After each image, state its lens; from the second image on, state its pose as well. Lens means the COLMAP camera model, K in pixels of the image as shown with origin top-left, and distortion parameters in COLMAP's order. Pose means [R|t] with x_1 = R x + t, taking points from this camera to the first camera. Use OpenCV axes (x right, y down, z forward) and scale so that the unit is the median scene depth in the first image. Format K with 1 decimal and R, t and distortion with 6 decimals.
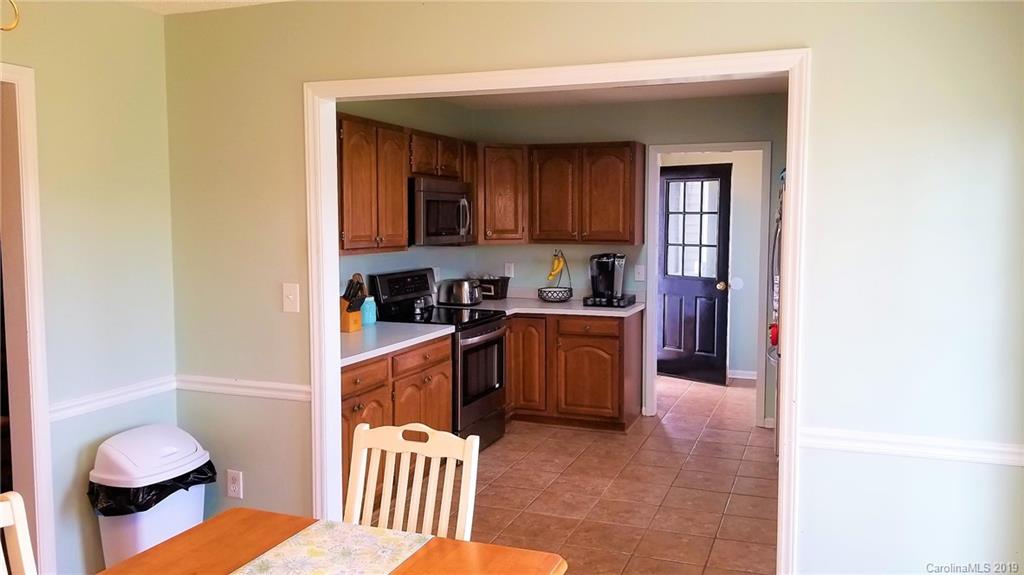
lens RADIAL K [[795.7, 0, 517.0], [0, 795.7, 284.8], [0, 0, 1]] dist [0.059141, -0.103785]
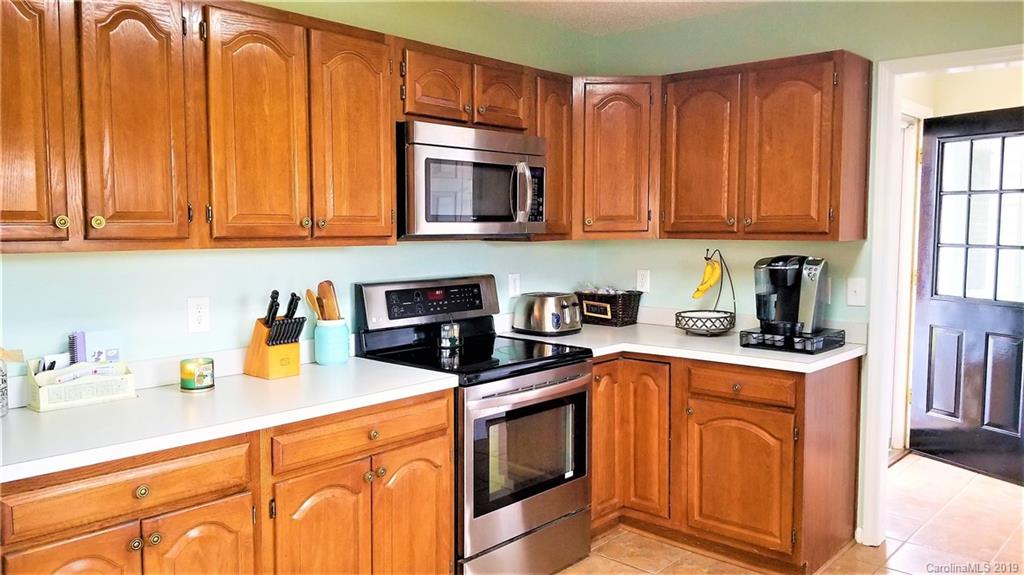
lens RADIAL K [[795.7, 0, 504.3], [0, 795.7, 289.2], [0, 0, 1]] dist [0.059141, -0.103785]
pose [[0.931745, 0.027986, -0.362033, 0.132440], [-0.028884, 0.999578, 0.002932, -0.011389], [0.361963, 0.007725, 0.932161, 0.397533]]
